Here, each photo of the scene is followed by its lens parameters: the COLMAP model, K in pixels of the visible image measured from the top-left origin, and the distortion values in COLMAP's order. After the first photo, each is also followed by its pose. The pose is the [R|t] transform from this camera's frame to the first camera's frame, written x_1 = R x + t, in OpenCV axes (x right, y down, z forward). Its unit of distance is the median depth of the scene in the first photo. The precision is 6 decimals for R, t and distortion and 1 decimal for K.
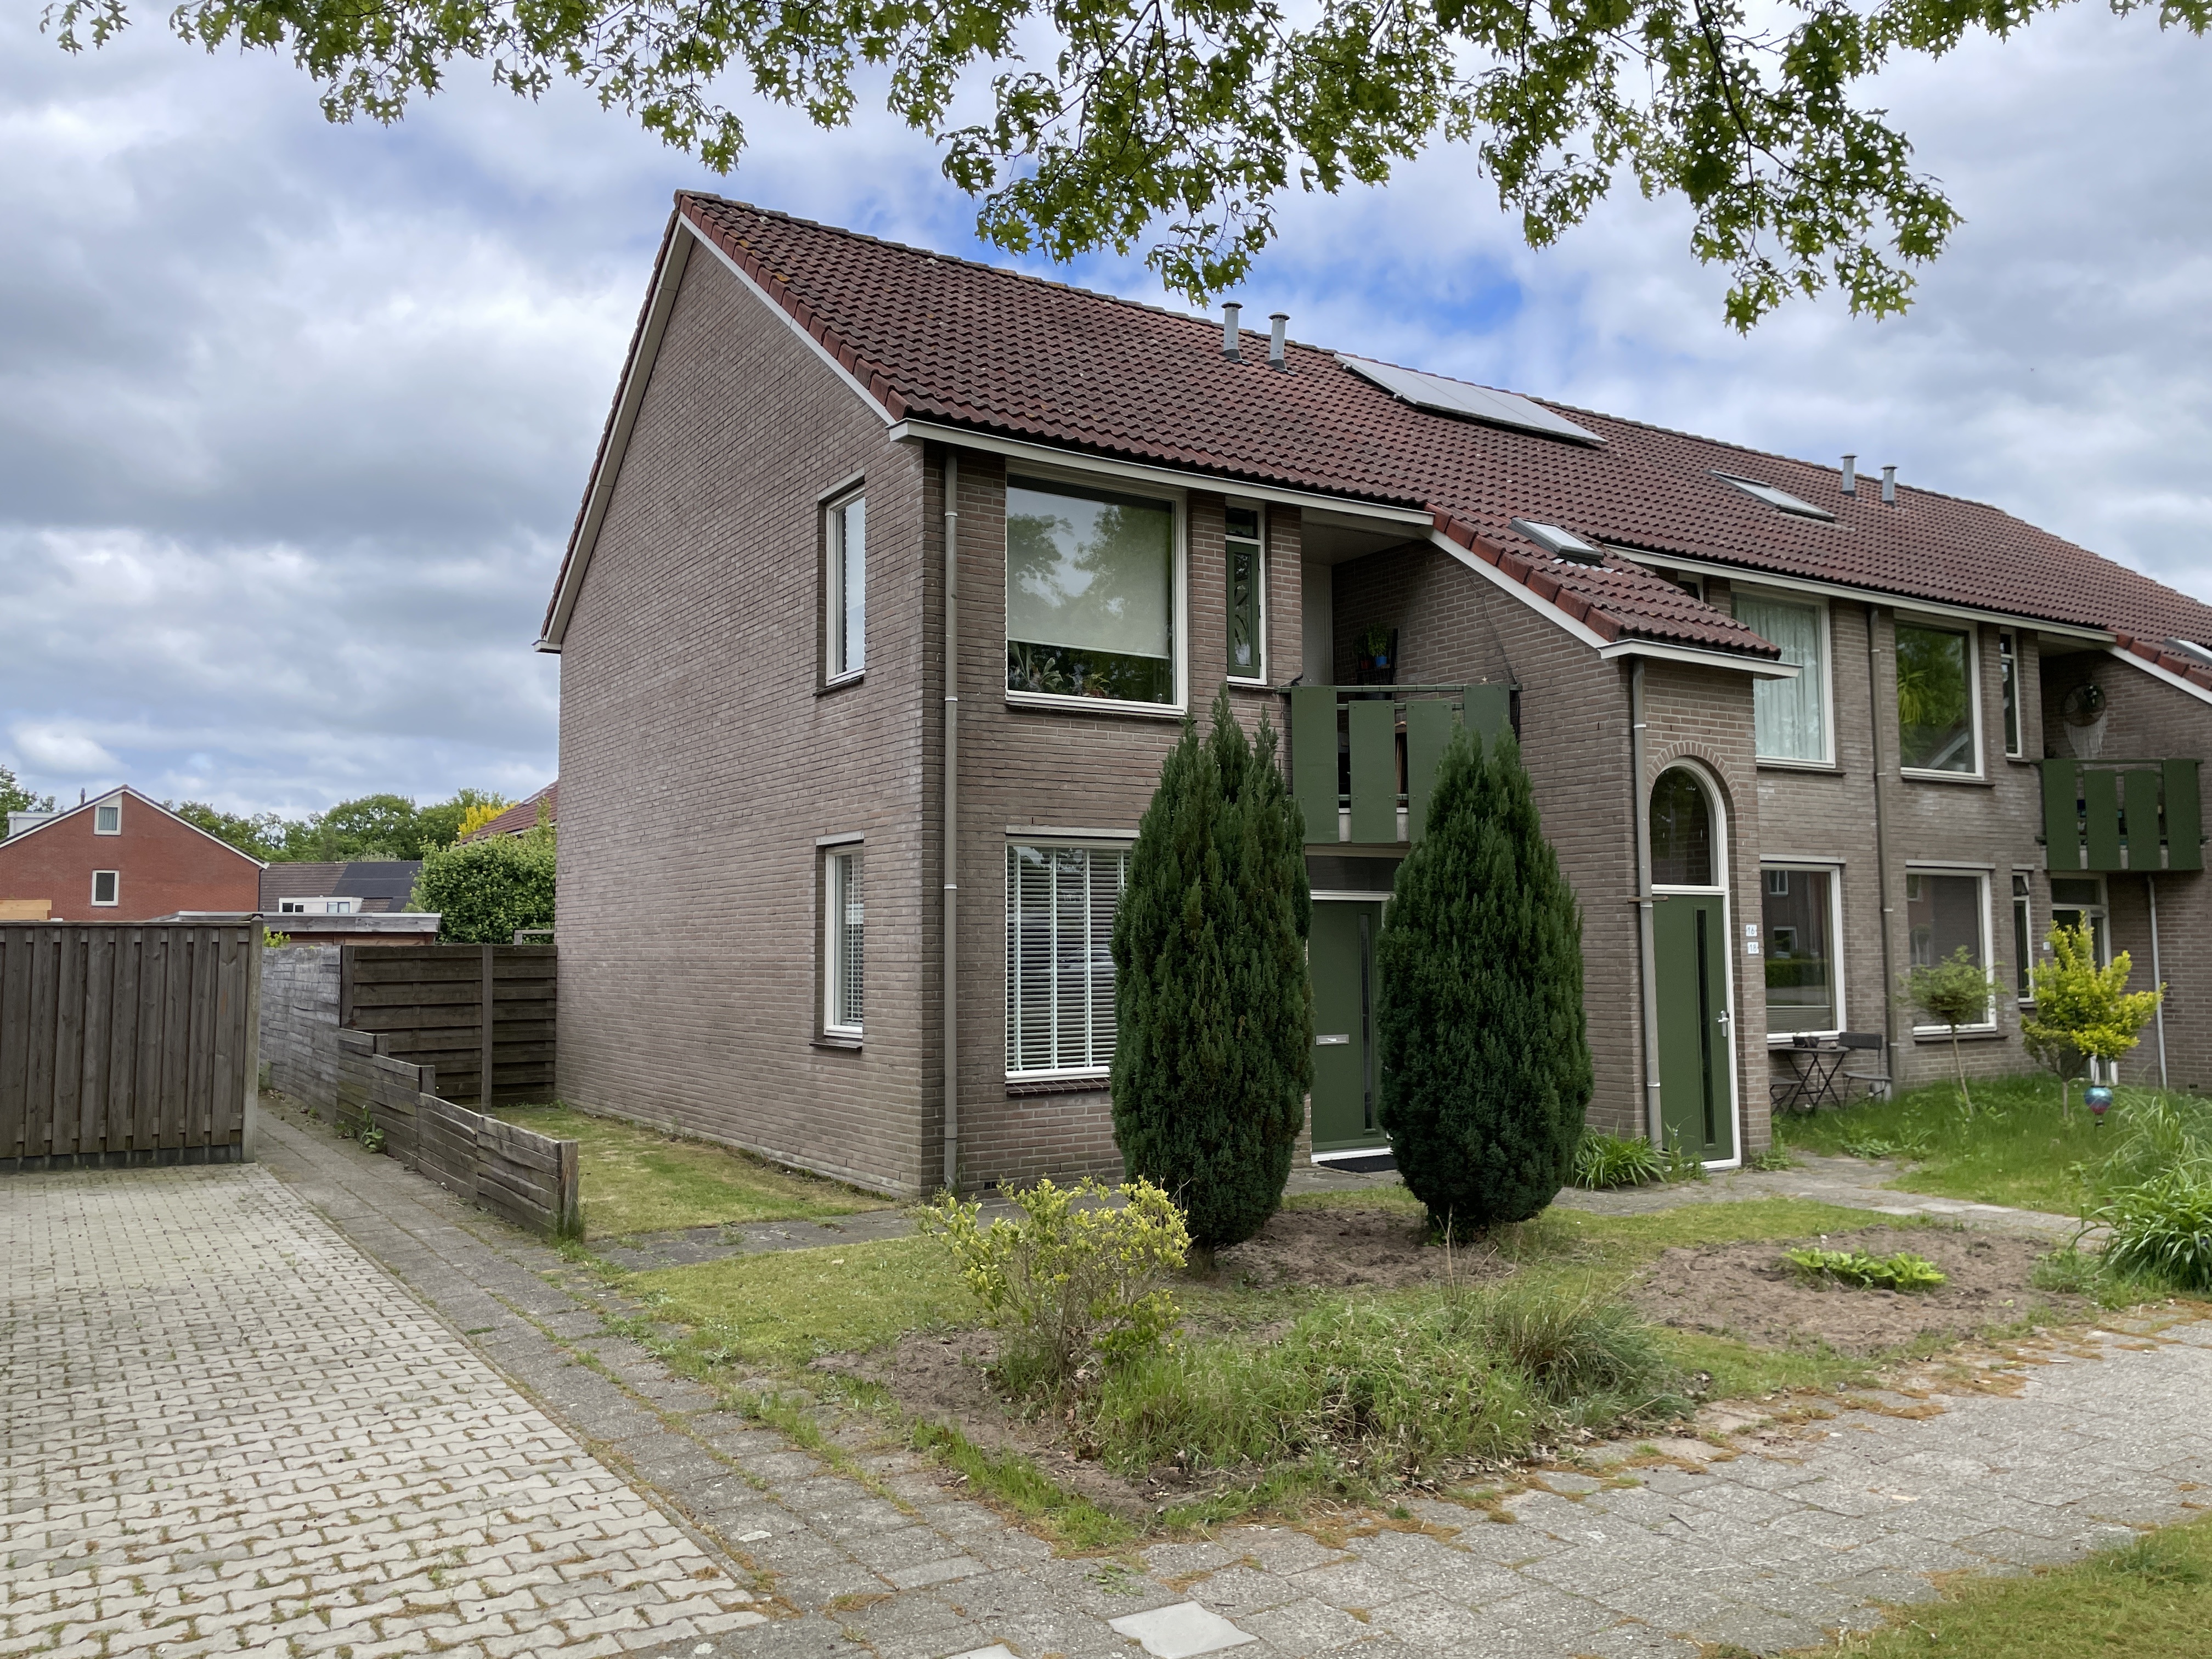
lens RADIAL K [[1655.4, 0, 1106.0], [0, 1655.4, 829.5], [0, 0, 1]] dist [0.061631, -0.086217]
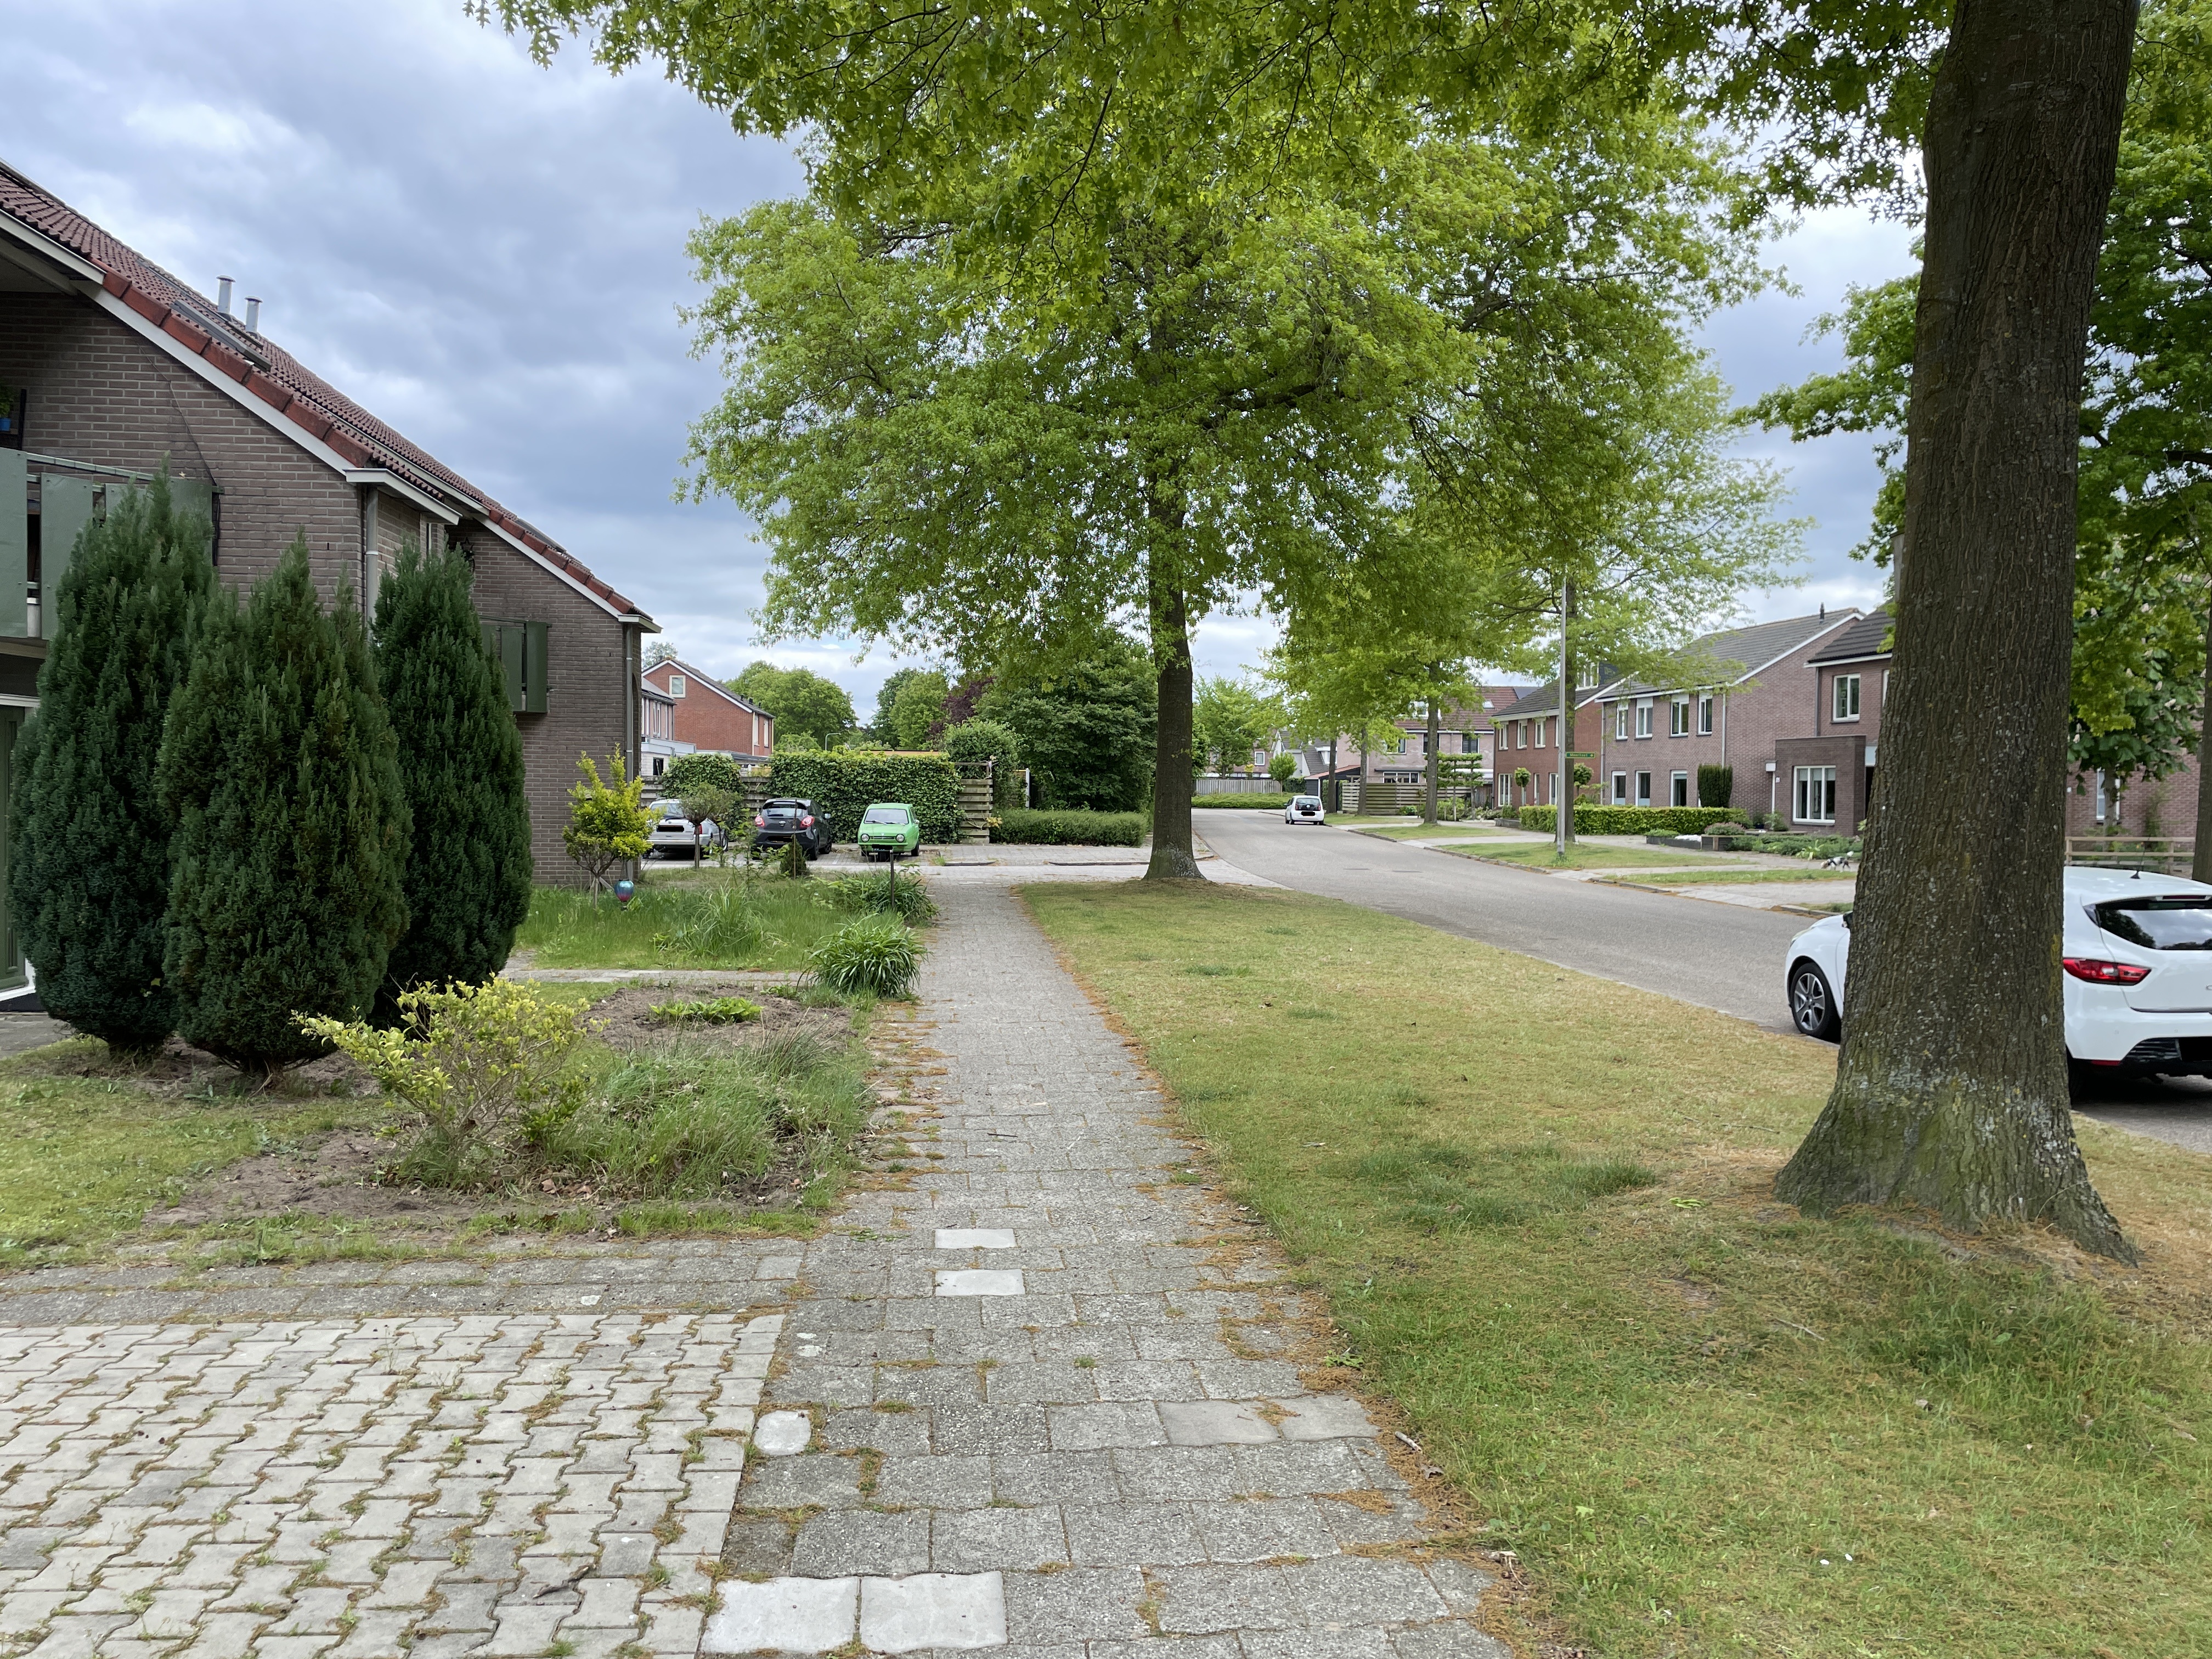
lens RADIAL K [[1655.4, 0, 1106.0], [0, 1655.4, 829.5], [0, 0, 1]] dist [0.061631, -0.086217]
pose [[0.453827, -0.011563, 0.891015, -1.011556], [-0.079911, 0.995359, 0.053618, 0.043181], [-0.887500, -0.095535, 0.450797, 0.263708]]
